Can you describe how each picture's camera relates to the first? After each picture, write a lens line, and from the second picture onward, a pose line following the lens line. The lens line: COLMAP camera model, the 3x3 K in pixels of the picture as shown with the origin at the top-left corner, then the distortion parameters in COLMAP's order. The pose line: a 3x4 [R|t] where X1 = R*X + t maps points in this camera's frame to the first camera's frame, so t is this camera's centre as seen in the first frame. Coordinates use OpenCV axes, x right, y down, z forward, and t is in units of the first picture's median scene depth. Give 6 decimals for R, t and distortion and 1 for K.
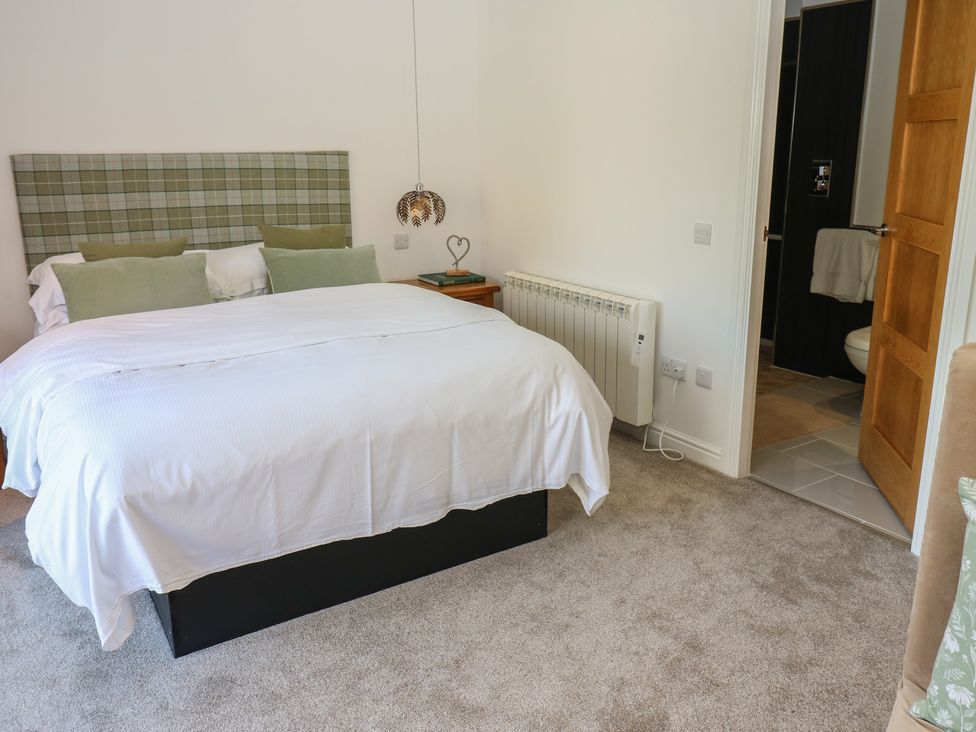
lens RADIAL K [[822.5, 0, 483.9], [0, 822.5, 345.9], [0, 0, 1]] dist [0.011815, -0.003929]
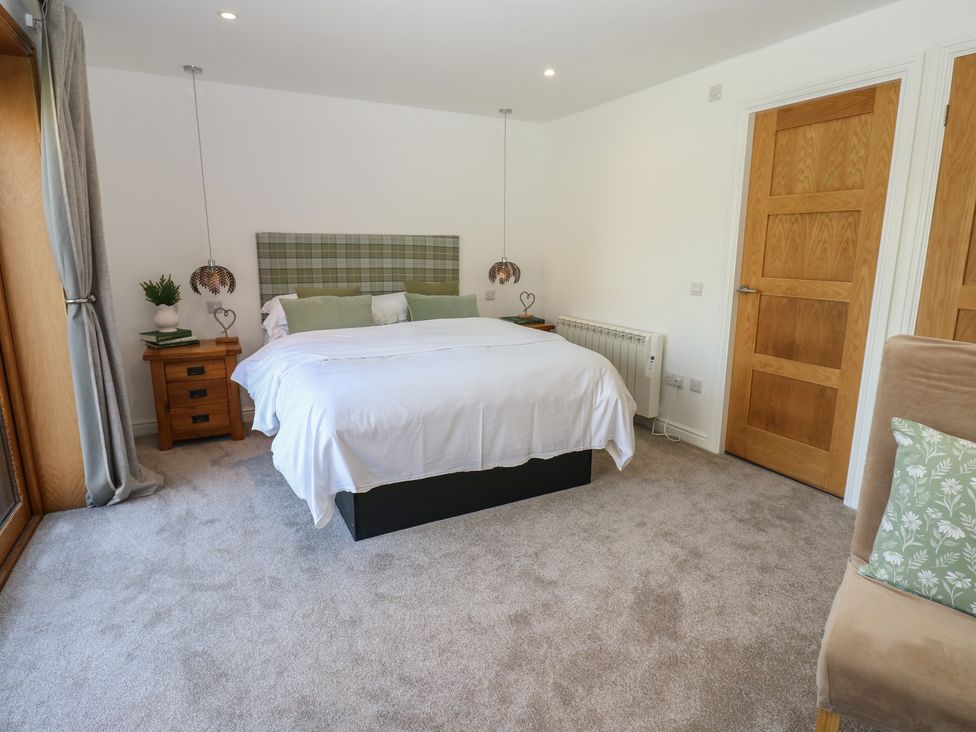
lens RADIAL K [[558.3, 0, 478.9], [0, 558.3, 351.6], [0, 0, 1]] dist [0.006081, -0.016192]
pose [[0.996249, 0.028372, -0.081750, -0.043831], [-0.032960, 0.997923, -0.055341, 0.047996], [0.080010, 0.057828, 0.995115, -0.040925]]
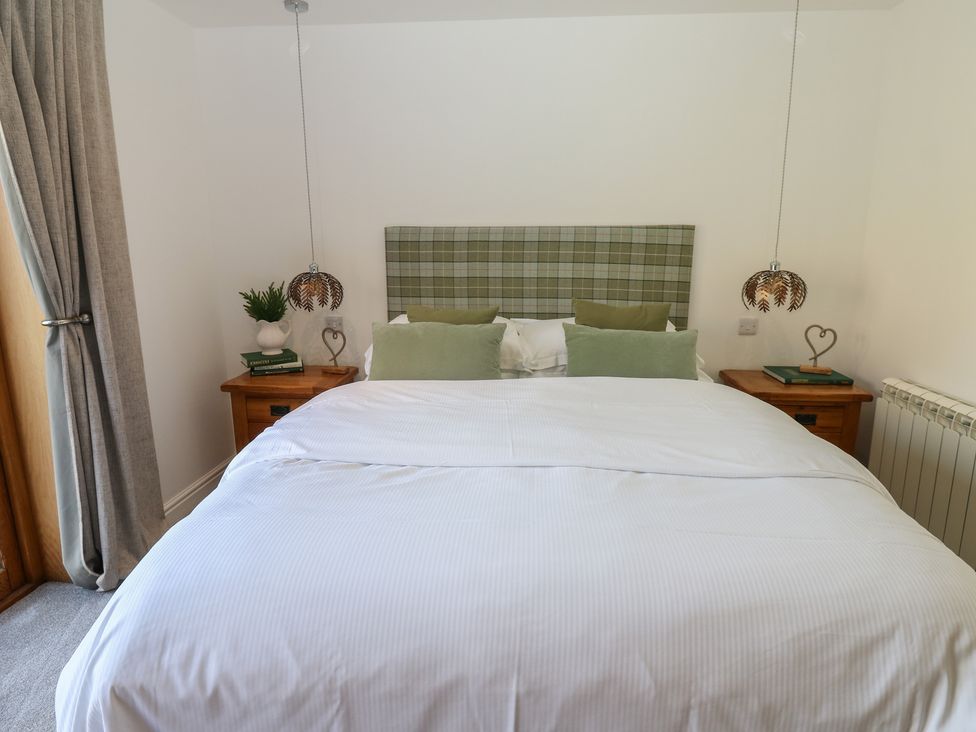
lens RADIAL K [[549.1, 0, 493.0], [0, 549.1, 351.9], [0, 0, 1]] dist [0.004771, -0.014847]
pose [[0.812078, 0.118714, -0.571346, 0.024814], [-0.143085, 0.989708, 0.002268, -0.080382], [0.565735, 0.079909, 0.820706, 0.467292]]
